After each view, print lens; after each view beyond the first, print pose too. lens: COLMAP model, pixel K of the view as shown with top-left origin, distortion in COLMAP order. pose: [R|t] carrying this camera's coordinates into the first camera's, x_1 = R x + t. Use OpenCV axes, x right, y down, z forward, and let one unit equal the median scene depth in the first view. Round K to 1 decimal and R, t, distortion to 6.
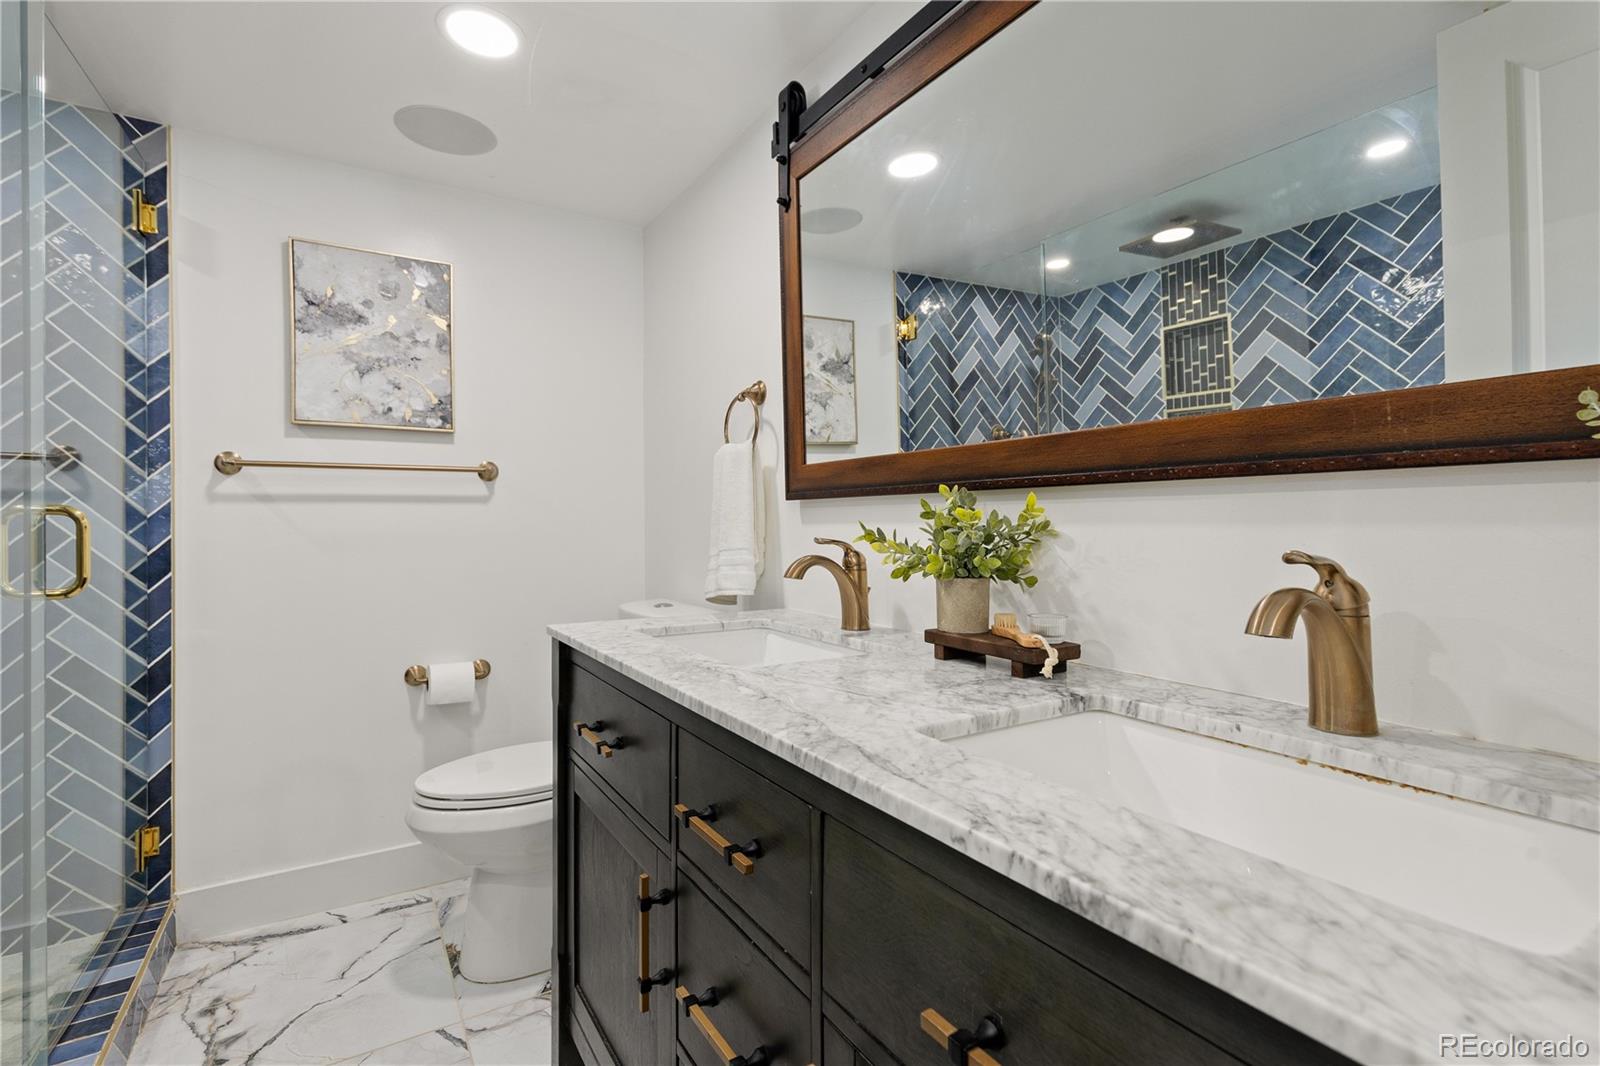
lens RADIAL K [[726.3, 0, 799.0], [0, 726.3, 526.0], [0, 0, 1]] dist [0.007984, -0.001340]
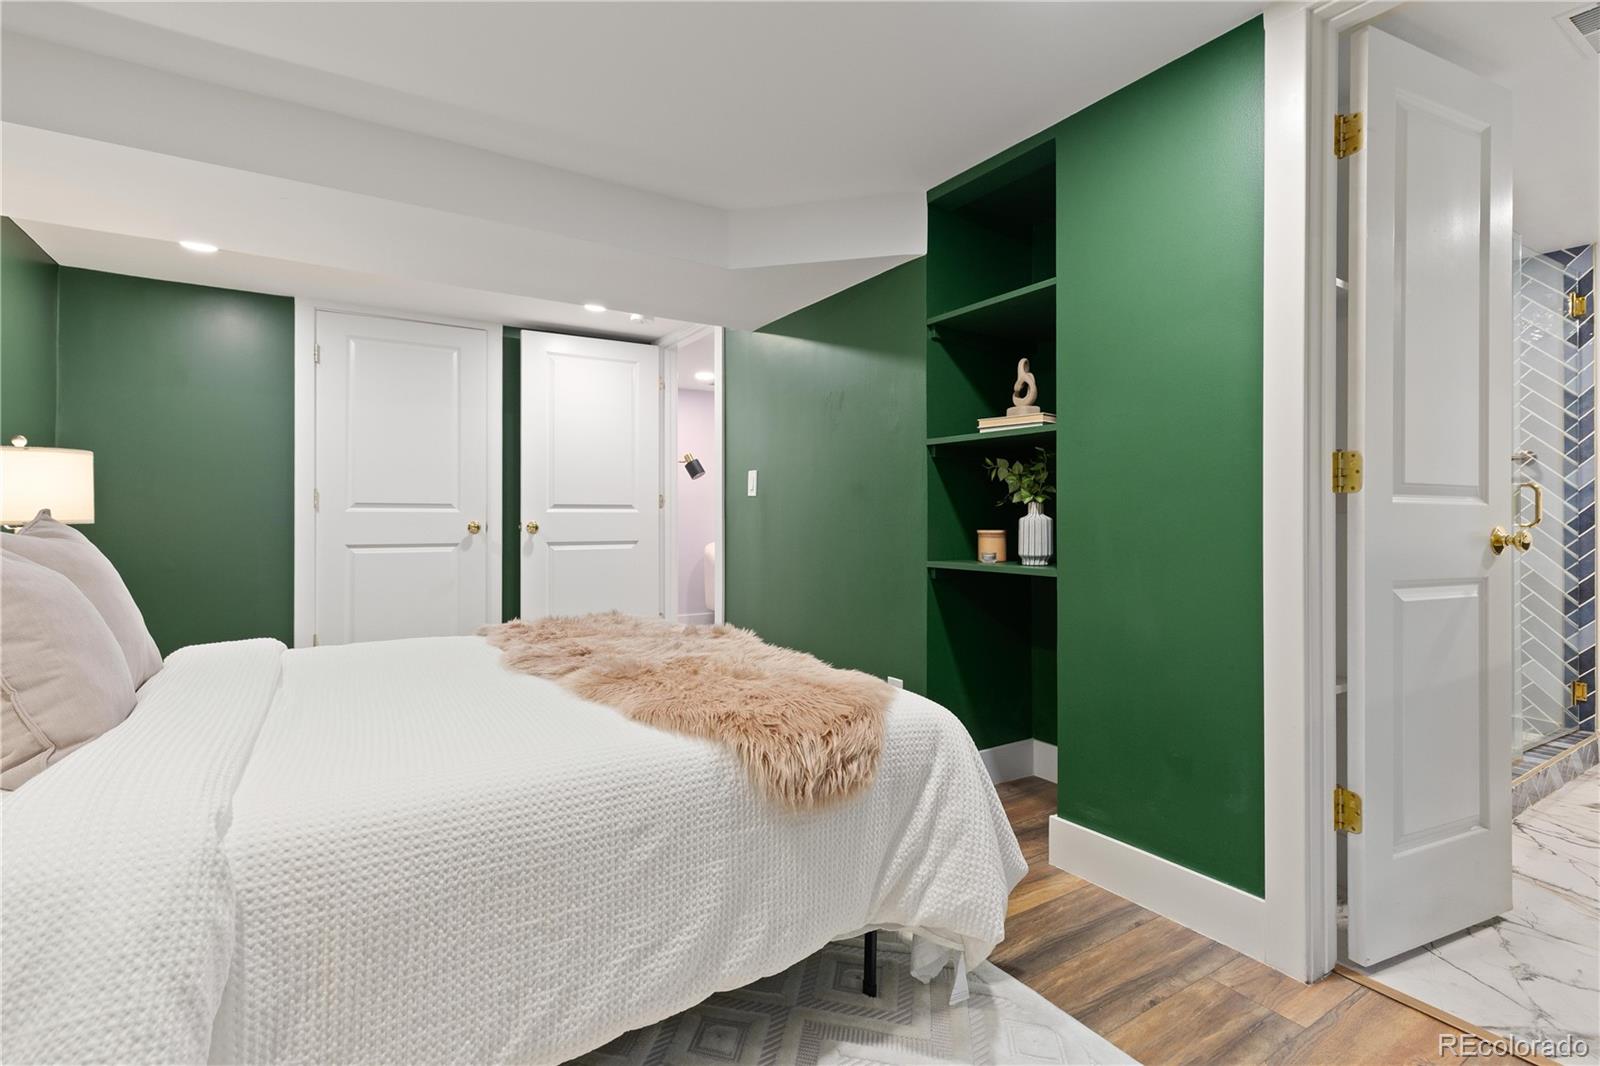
lens RADIAL K [[726.3, 0, 795.0], [0, 726.3, 525.4], [0, 0, 1]] dist [0.007984, -0.001340]
pose [[0.004719, 0.006037, -0.999971, 0.728307], [0.004737, 0.999970, 0.006060, 0.048117], [0.999978, -0.004765, 0.004690, -0.751561]]
